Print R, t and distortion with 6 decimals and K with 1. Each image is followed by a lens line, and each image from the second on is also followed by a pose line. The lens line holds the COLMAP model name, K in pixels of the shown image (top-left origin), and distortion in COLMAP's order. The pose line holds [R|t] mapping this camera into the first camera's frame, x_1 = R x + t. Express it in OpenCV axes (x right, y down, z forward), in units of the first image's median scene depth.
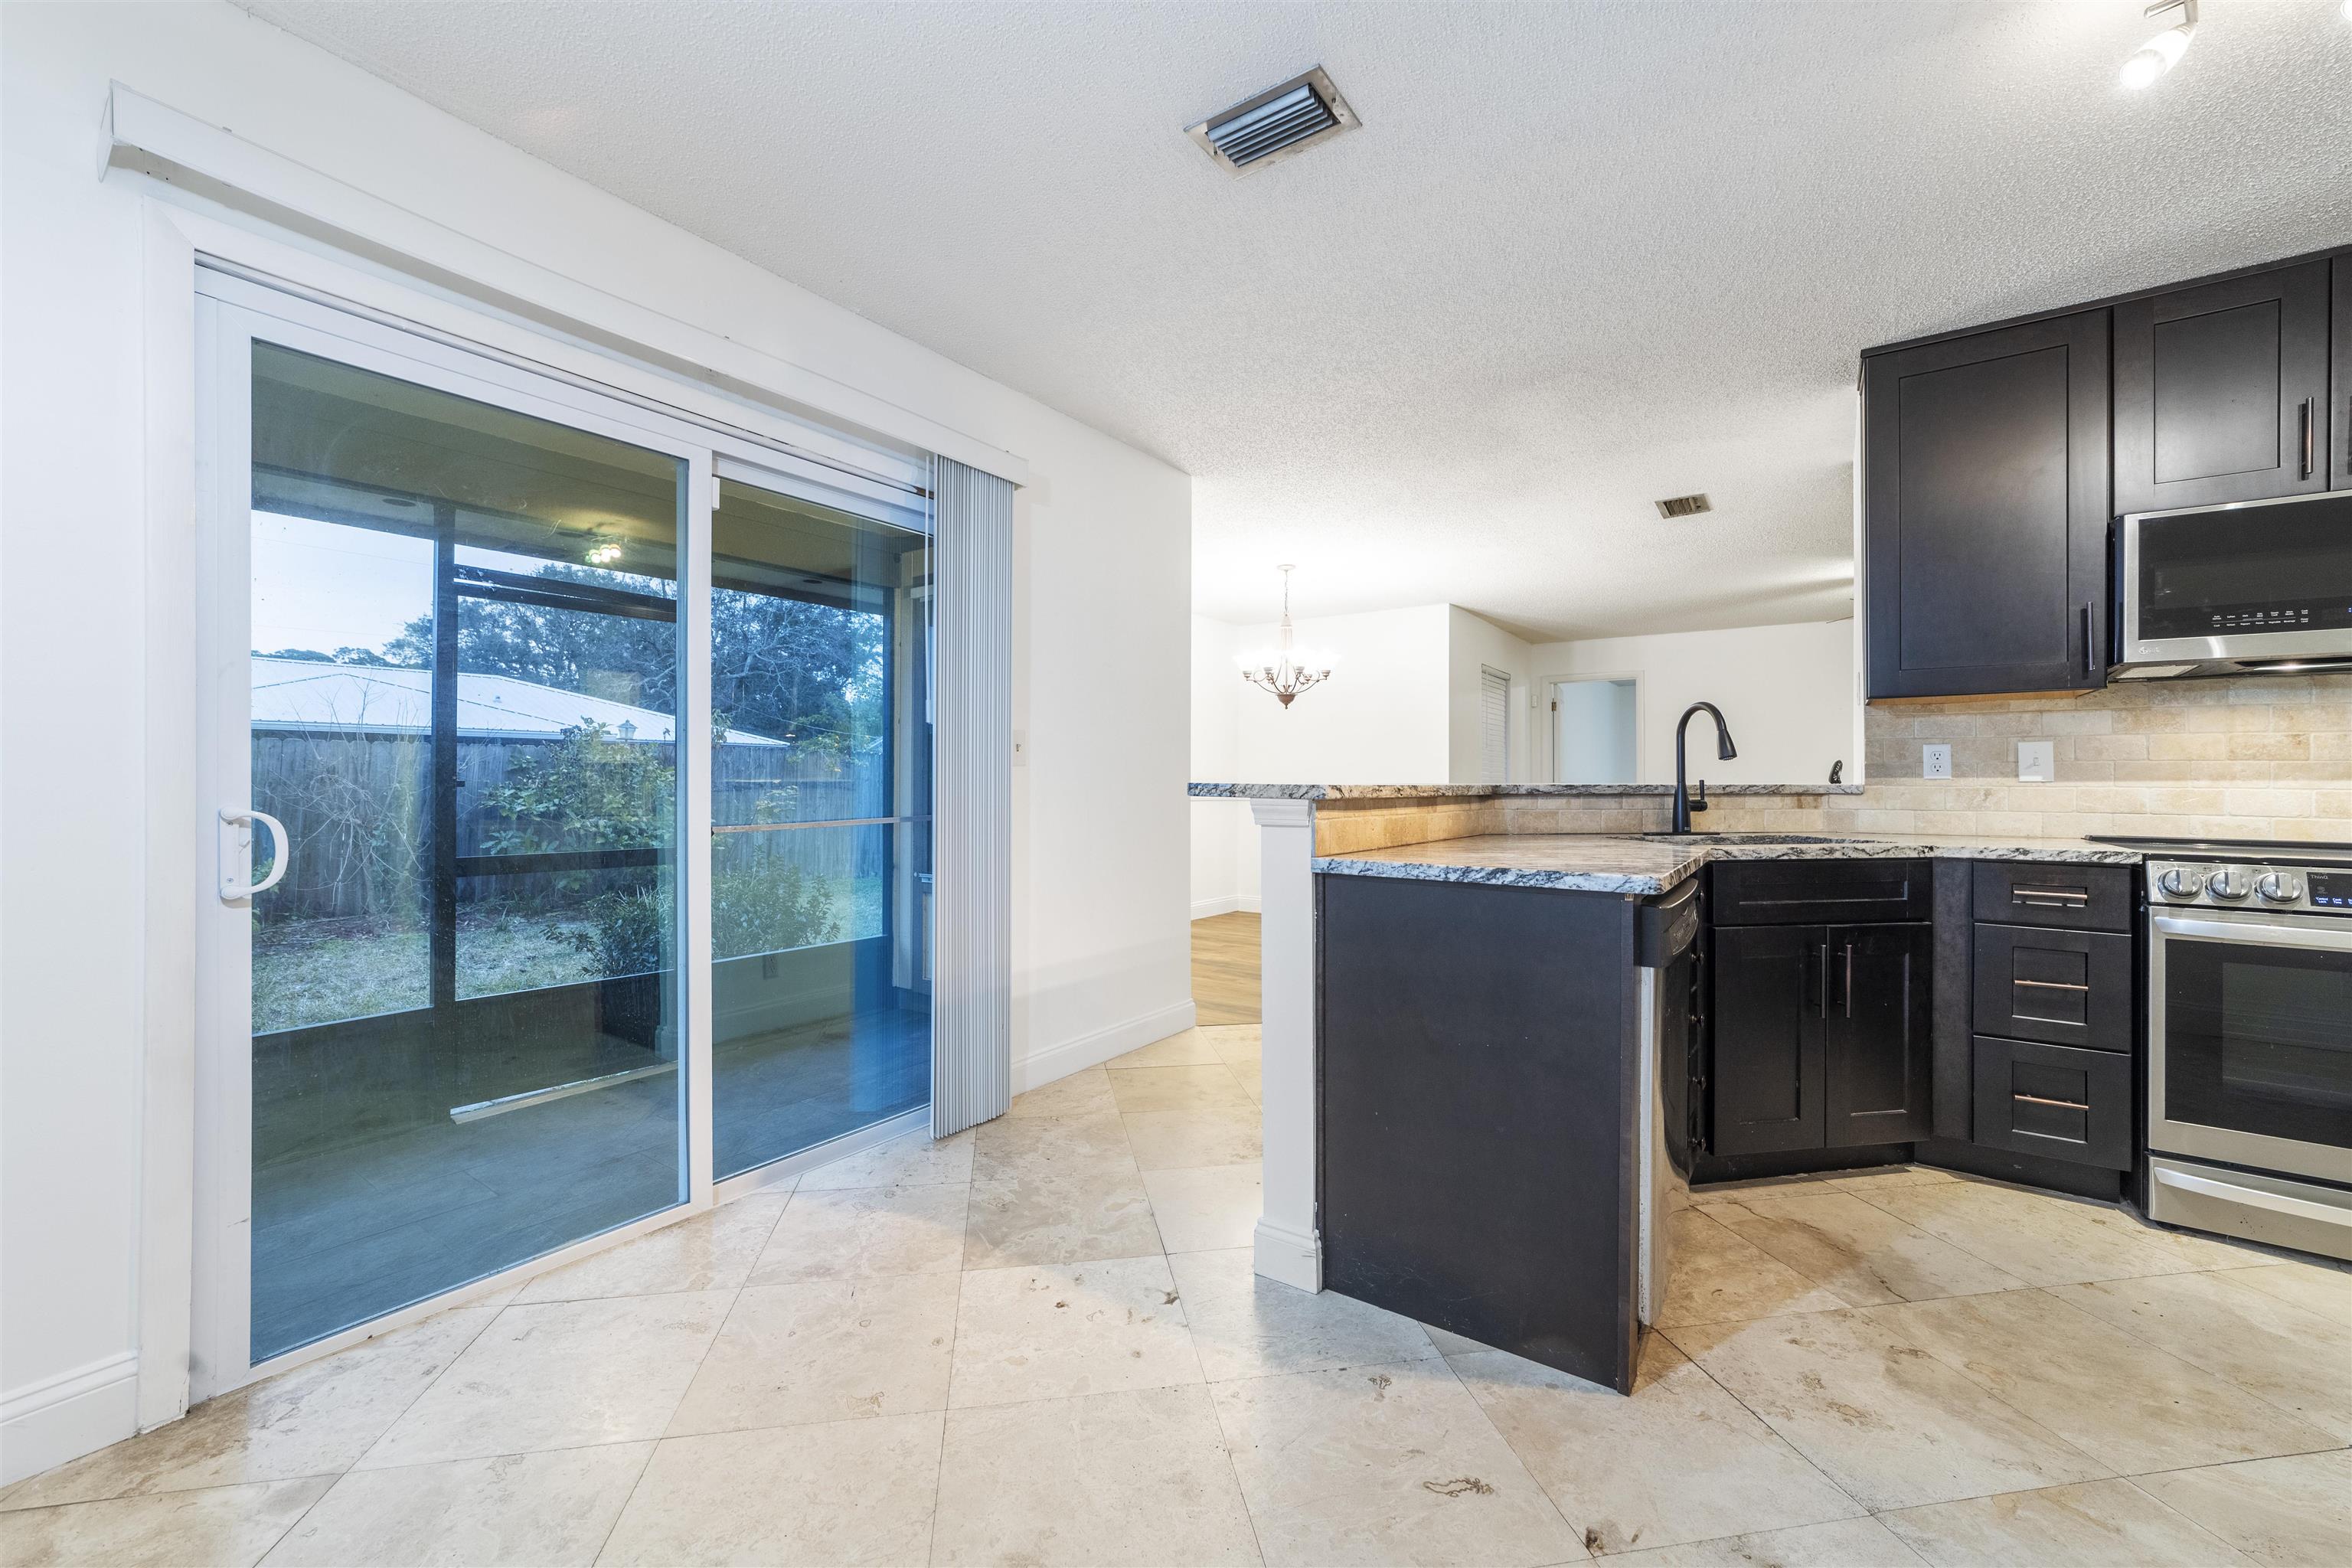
lens RADIAL K [[923.5, 0, 1166.9], [0, 923.5, 775.3], [0, 0, 1]] dist [-0.019032, 0.009037]
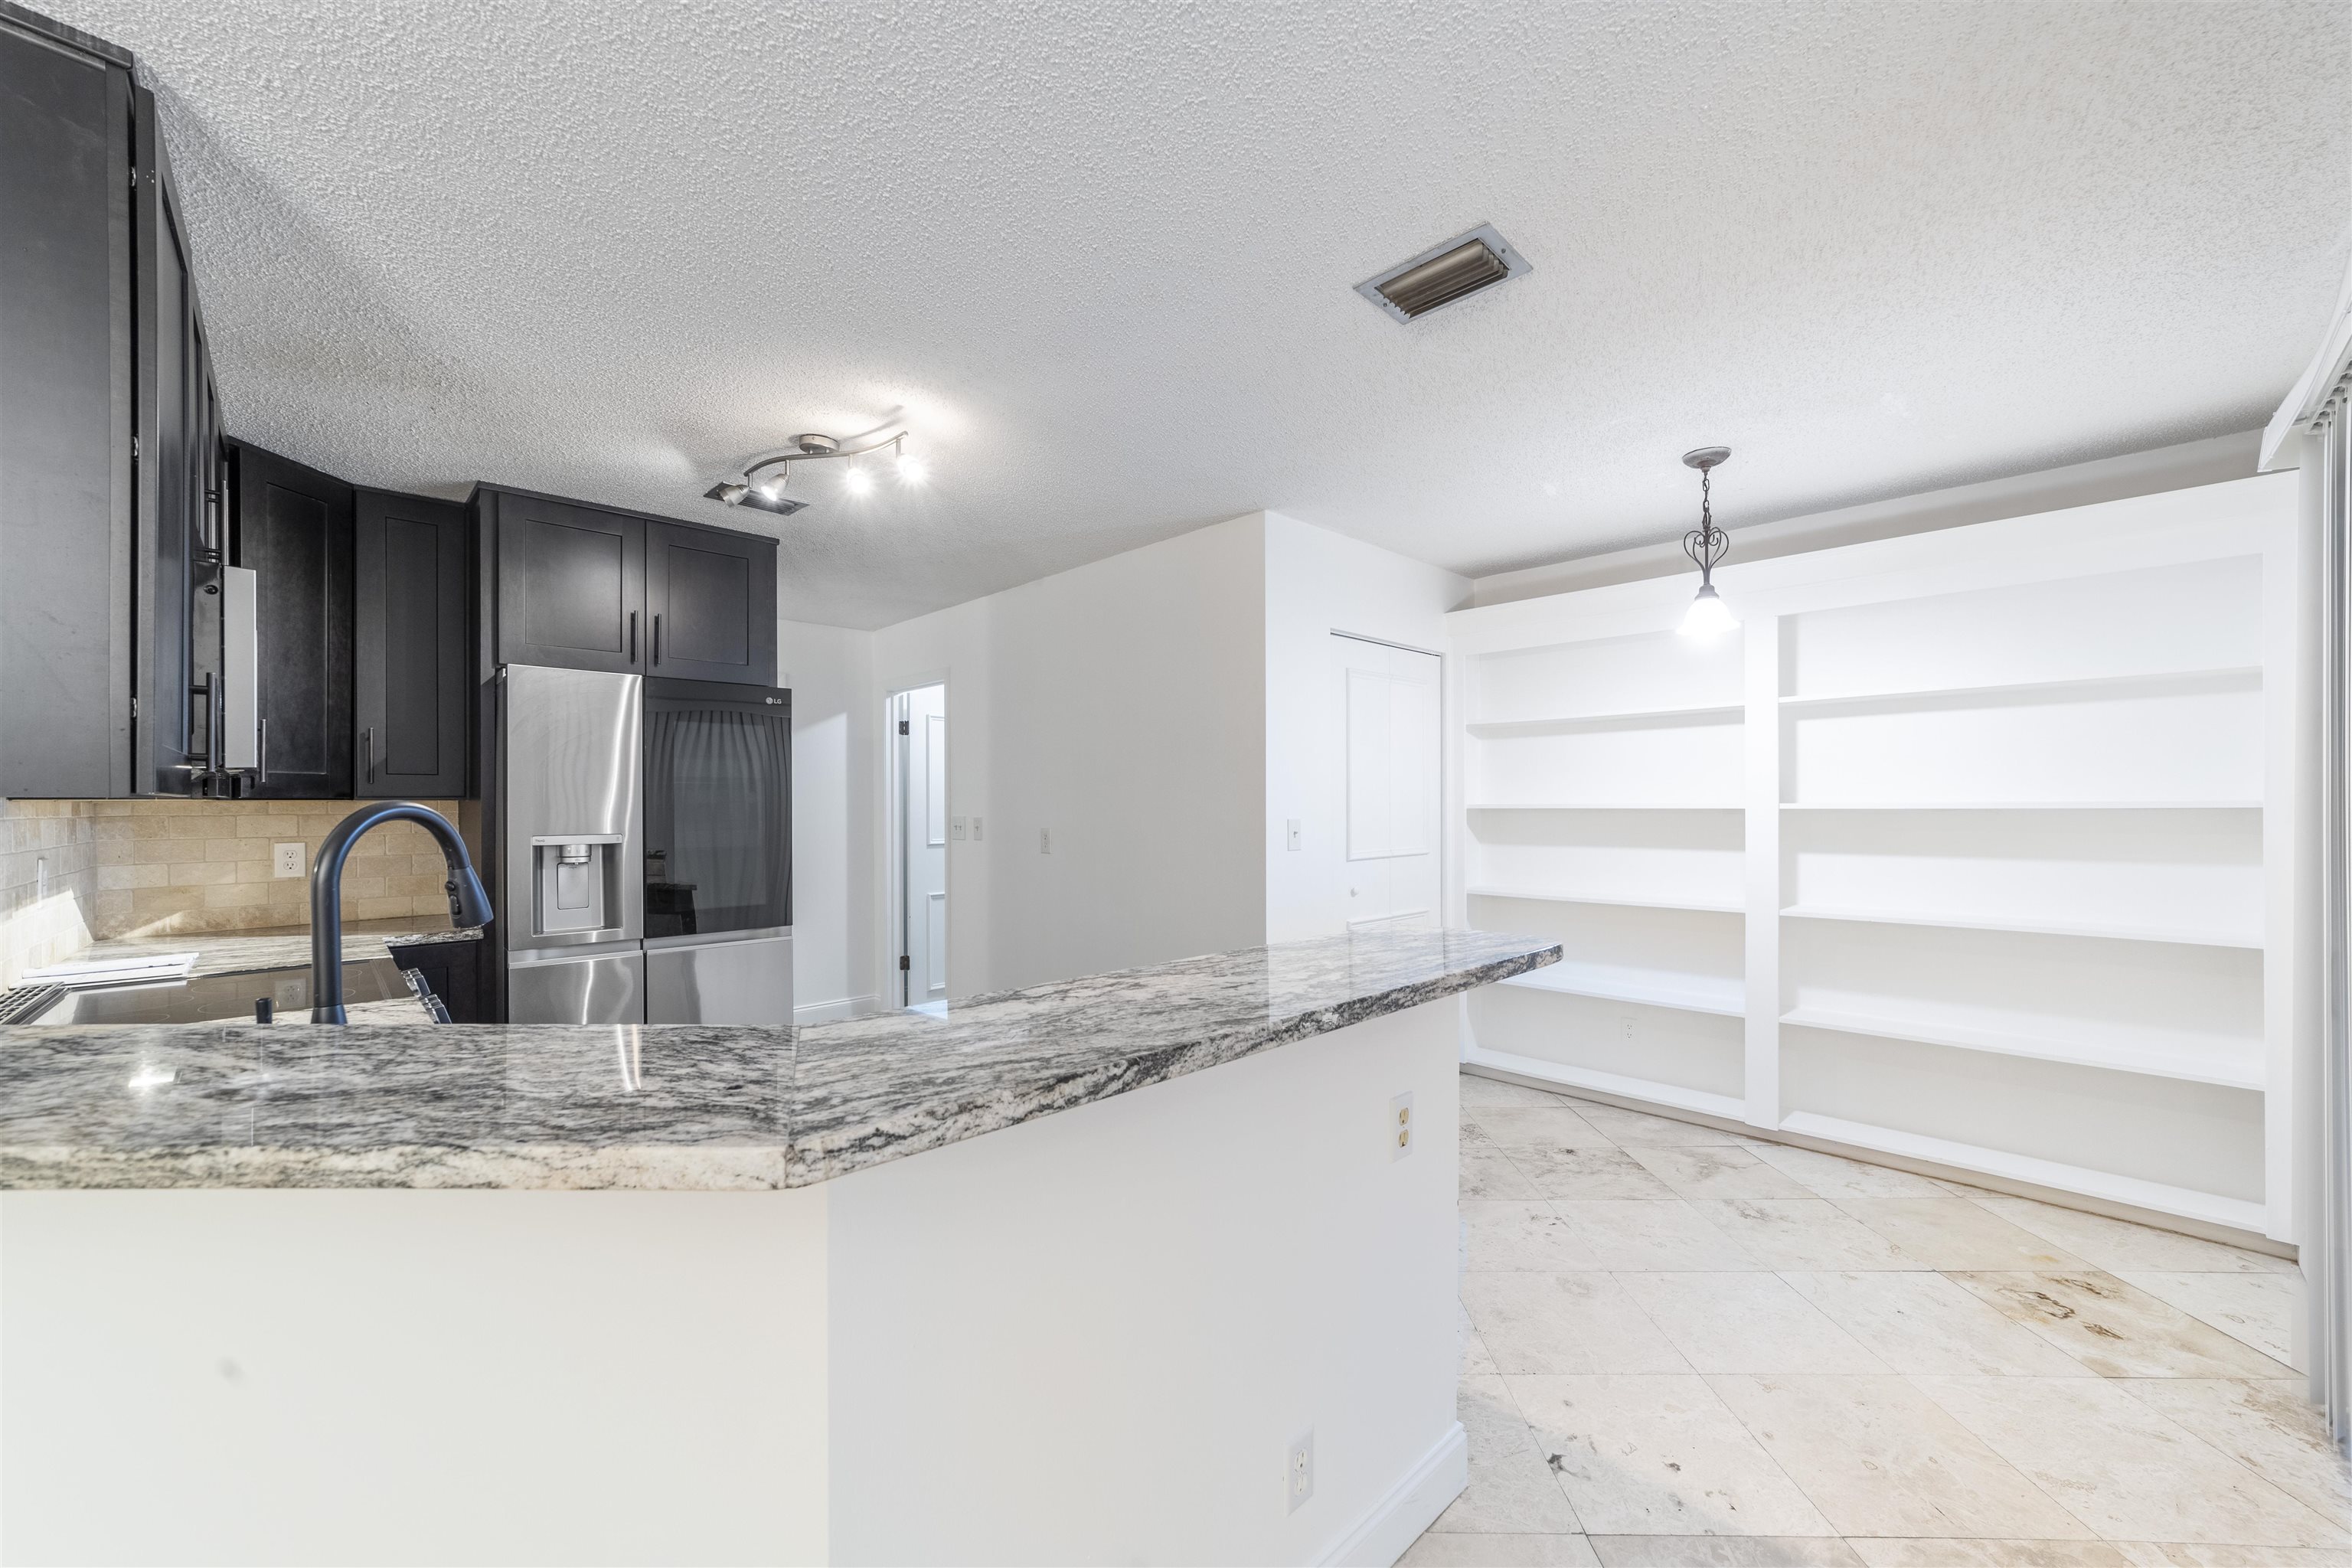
lens RADIAL K [[901.6, 0, 1174.7], [0, 901.6, 781.9], [0, 0, 1]] dist [-0.018886, 0.008397]
pose [[-0.983508, 0.006043, 0.180766, 0.170637], [0.001469, 0.999676, -0.025423, -0.088610], [-0.180861, -0.024738, -0.983198, 1.526034]]
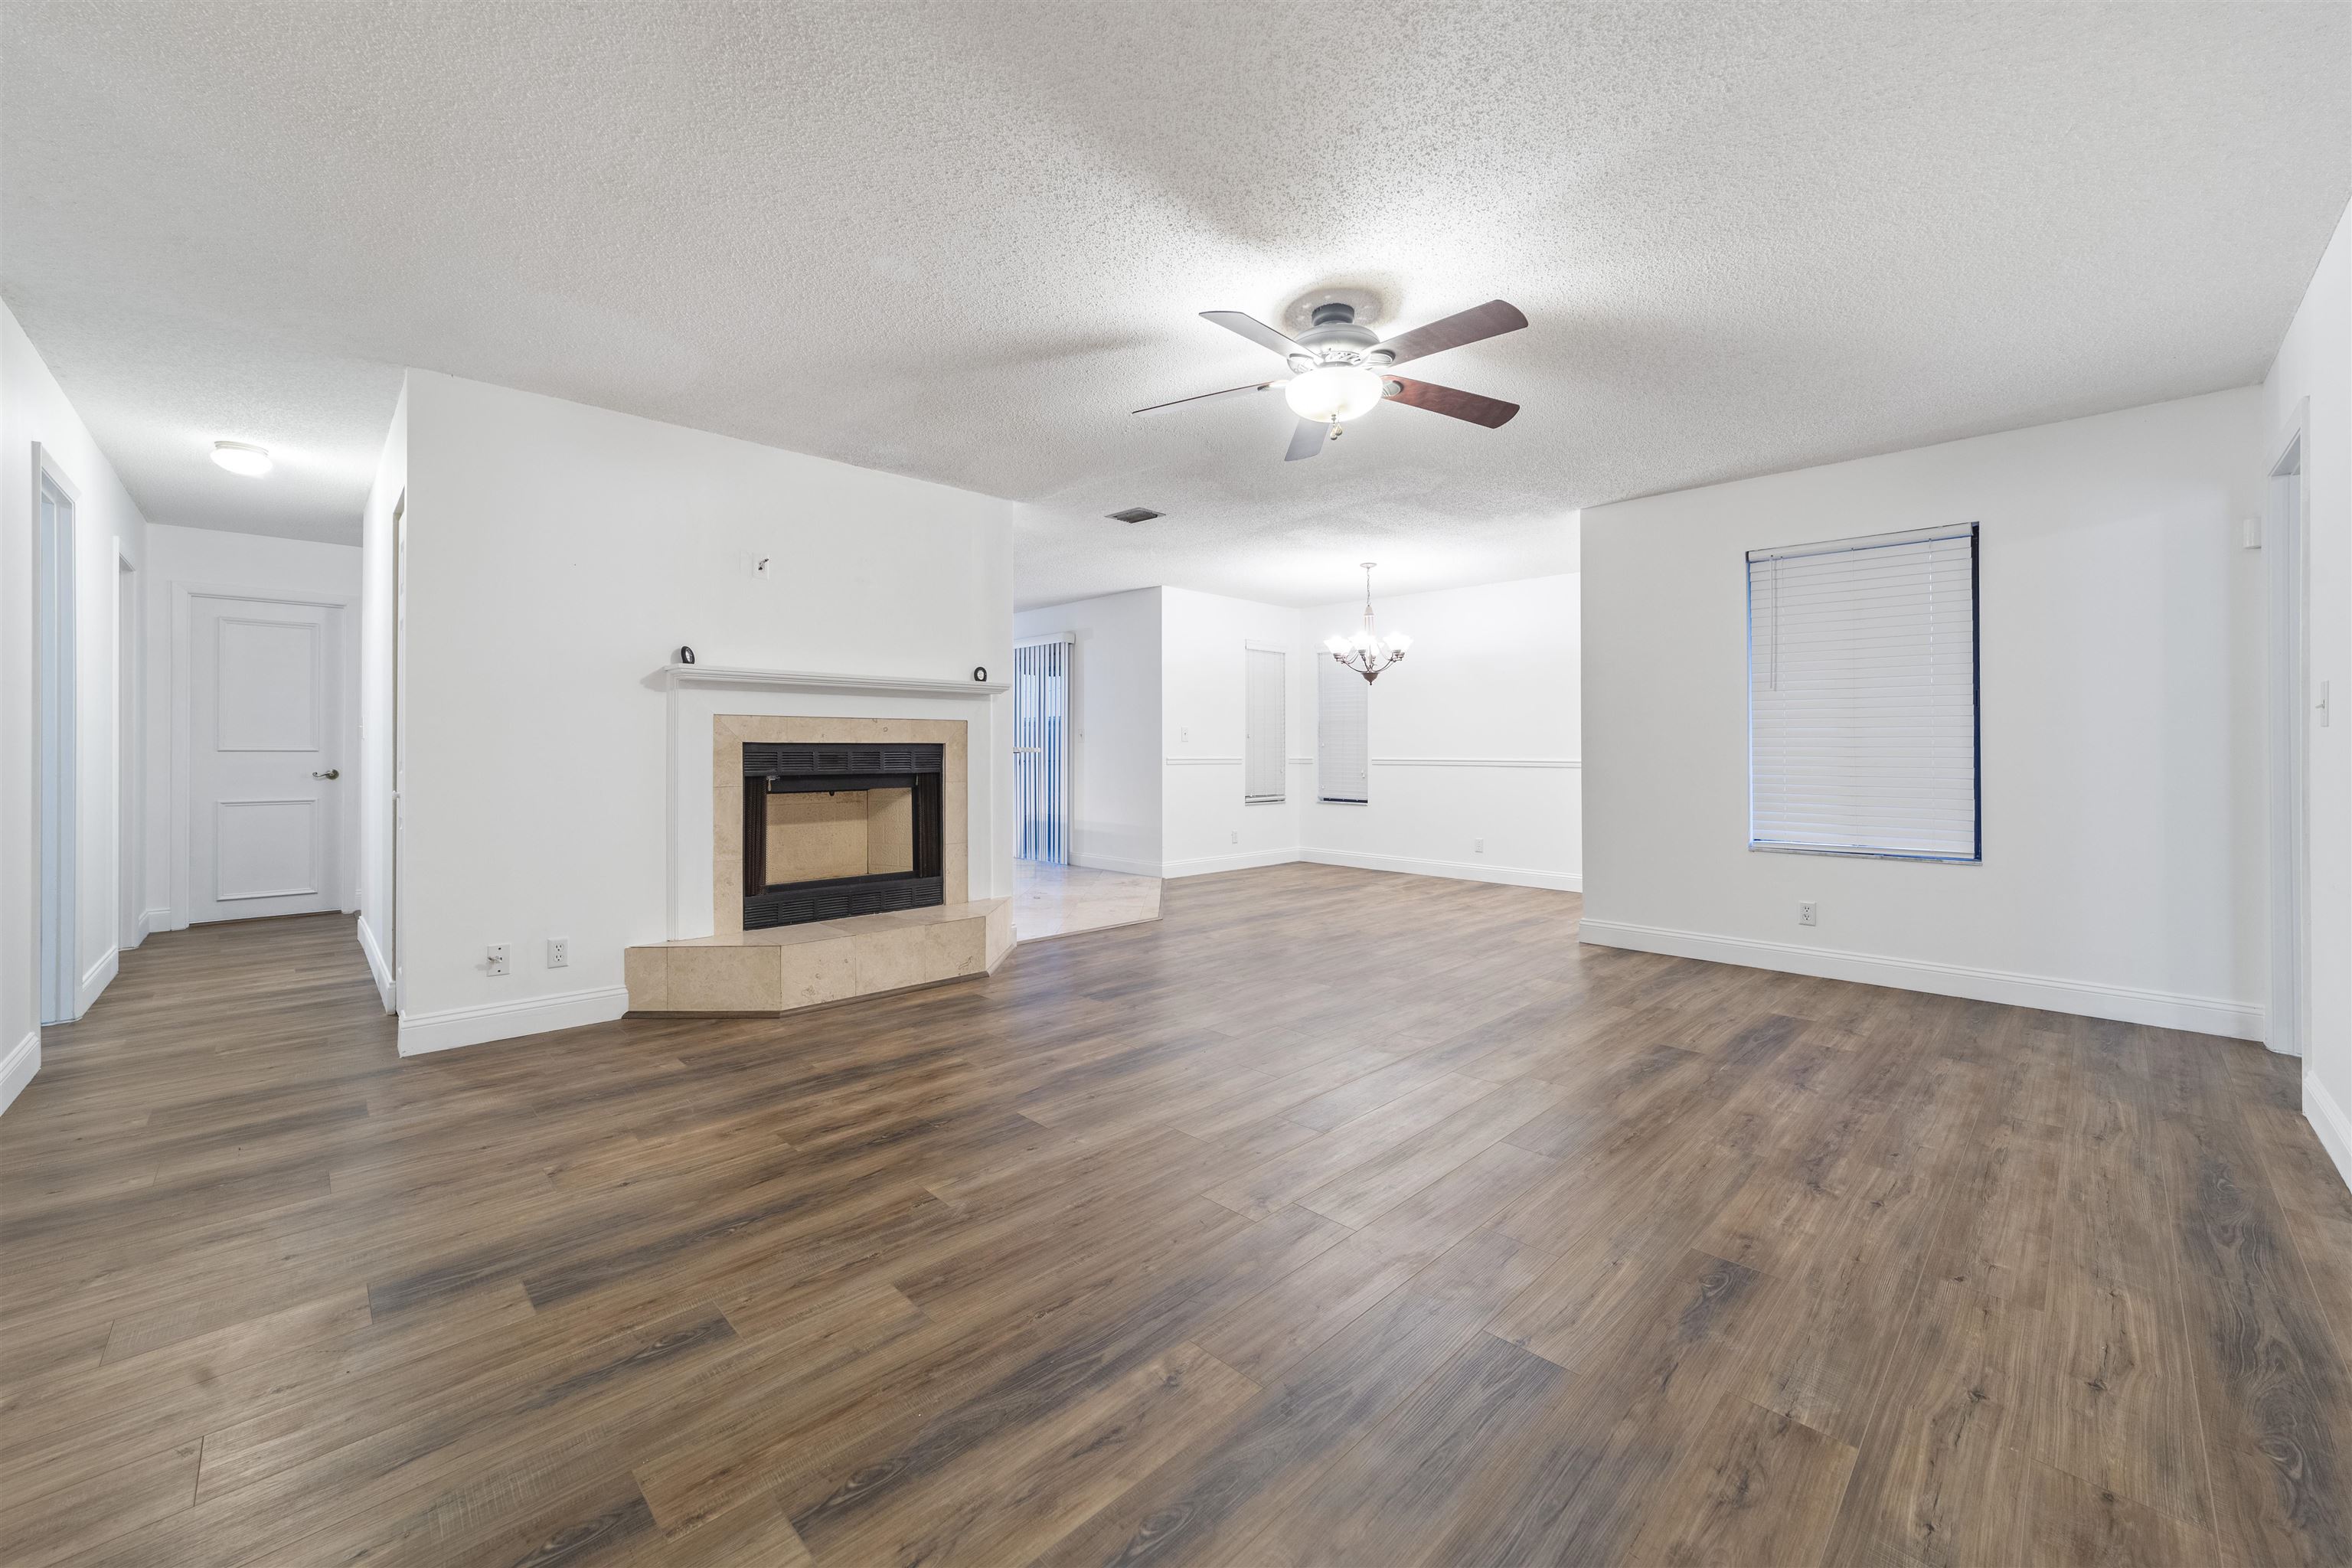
lens RADIAL K [[916.3, 0, 1172.2], [0, 916.3, 746.7], [0, 0, 1]] dist [-0.018558, 0.008200]
pose [[-0.179806, -0.007535, -0.983673, 3.018548], [0.007568, 0.999930, -0.009043, 0.035465], [0.983673, -0.009070, -0.179736, 2.190576]]
